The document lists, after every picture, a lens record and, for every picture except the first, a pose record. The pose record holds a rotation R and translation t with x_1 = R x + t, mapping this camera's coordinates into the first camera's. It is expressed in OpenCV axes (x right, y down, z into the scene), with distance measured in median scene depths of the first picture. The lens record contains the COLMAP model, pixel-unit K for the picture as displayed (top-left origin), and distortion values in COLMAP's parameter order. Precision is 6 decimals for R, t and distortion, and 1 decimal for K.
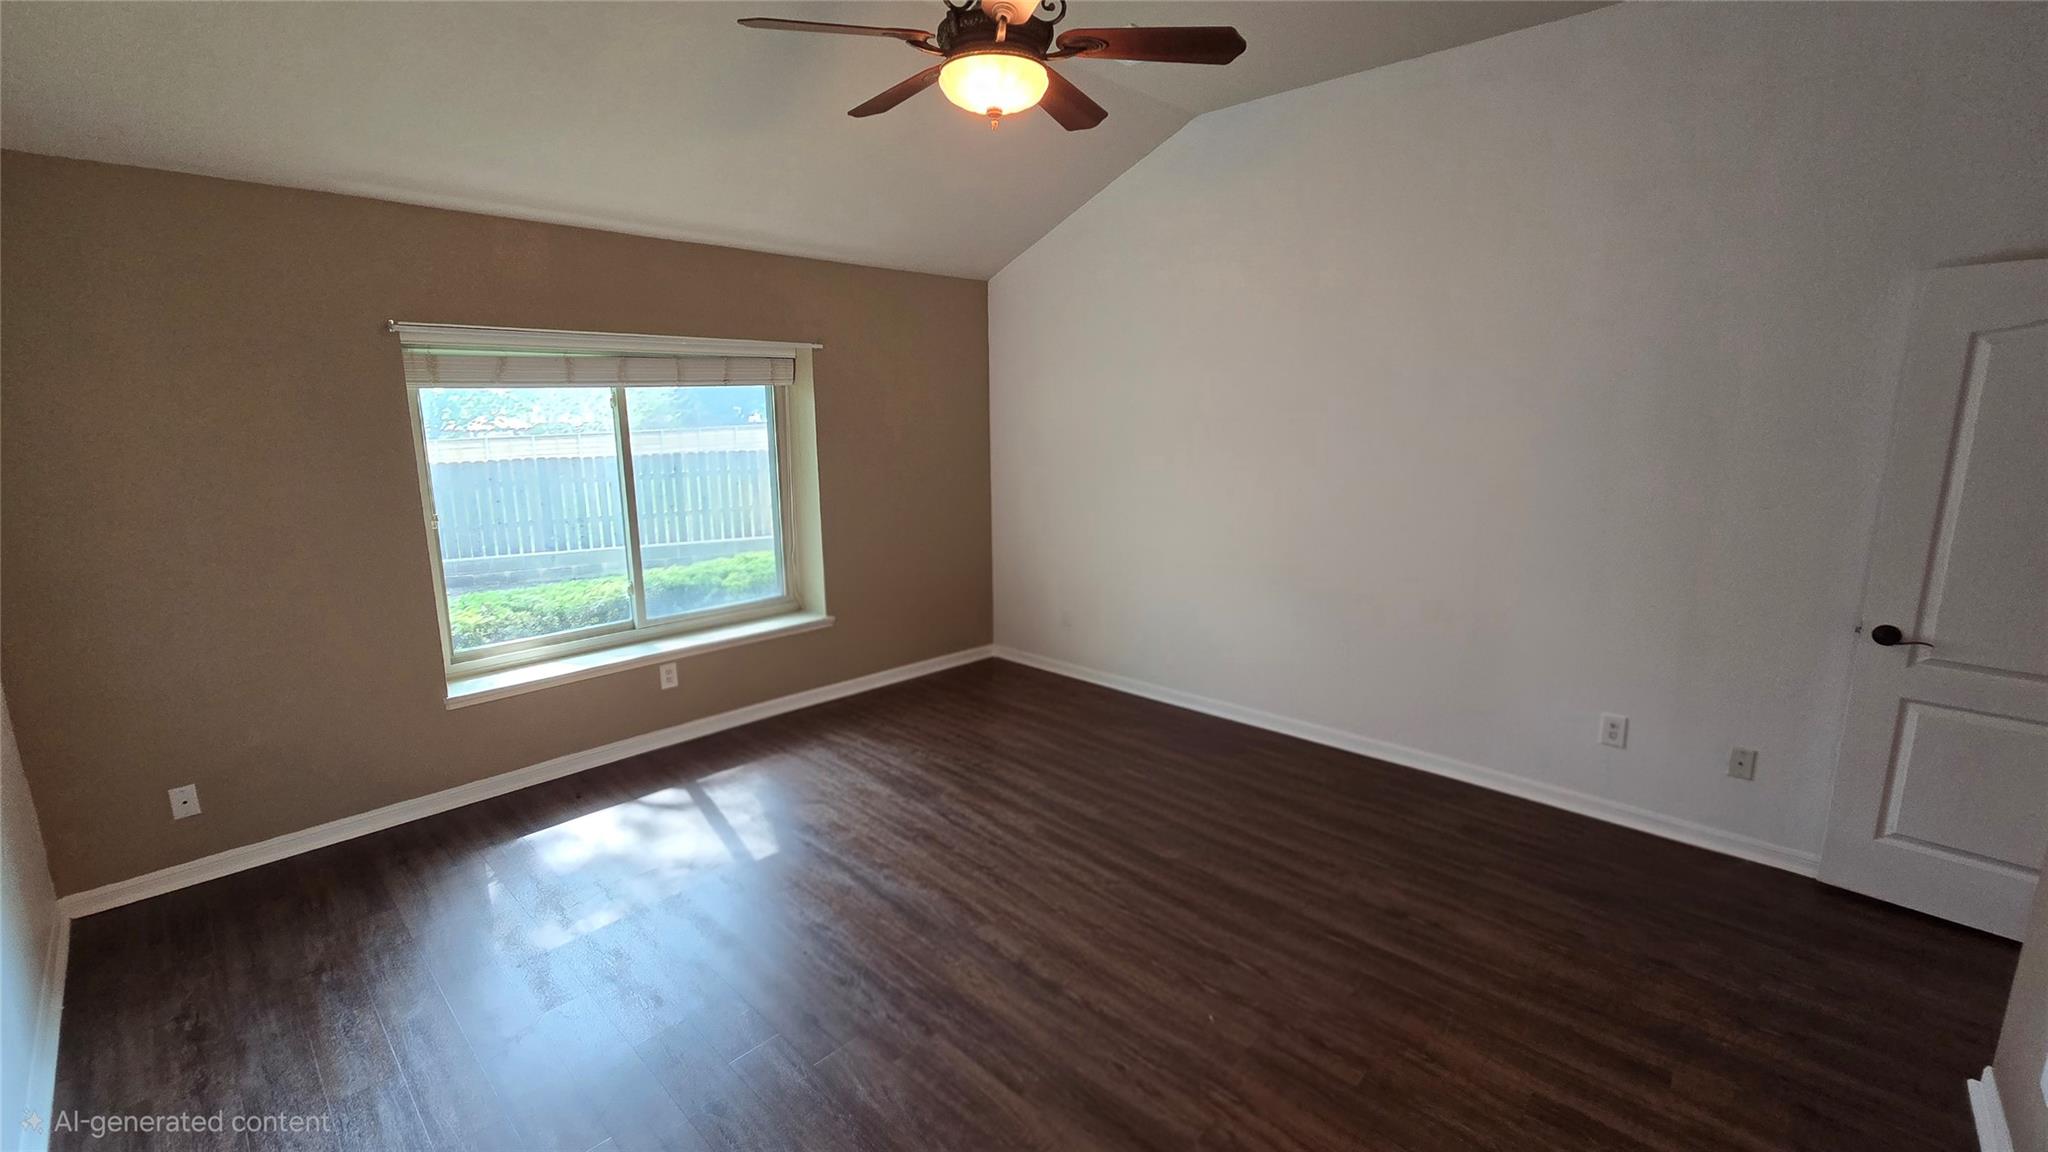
lens RADIAL K [[834.4, 0, 1020.7], [0, 834.4, 553.8], [0, 0, 1]] dist [-0.000284, -0.000052]
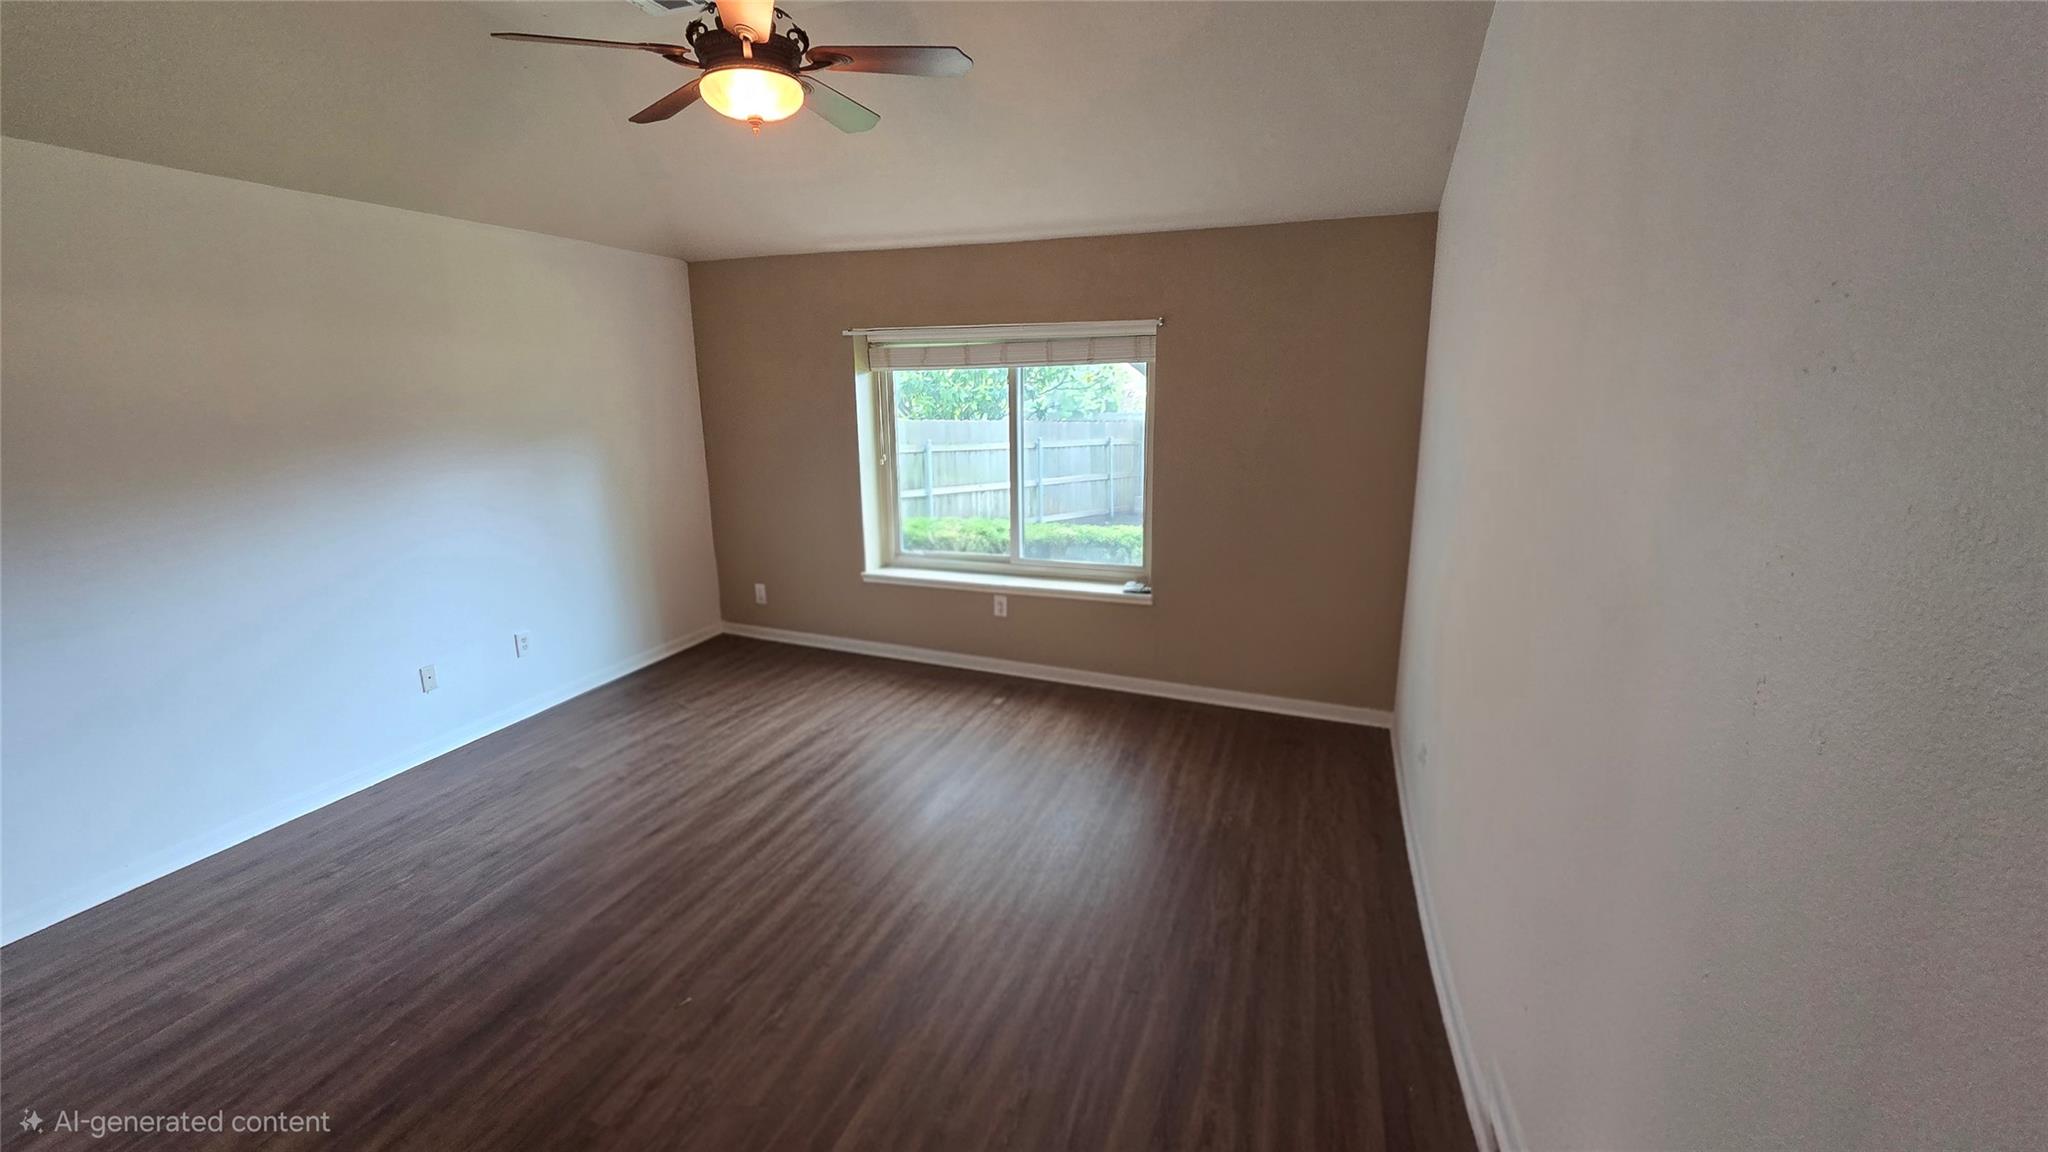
lens RADIAL K [[834.4, 0, 1020.7], [0, 834.4, 553.8], [0, 0, 1]] dist [-0.000284, -0.000052]
pose [[0.440346, 0.189591, -0.877582, 0.689795], [-0.153963, 0.978917, 0.134229, -0.102837], [0.884528, 0.076008, 0.460252, 0.490195]]
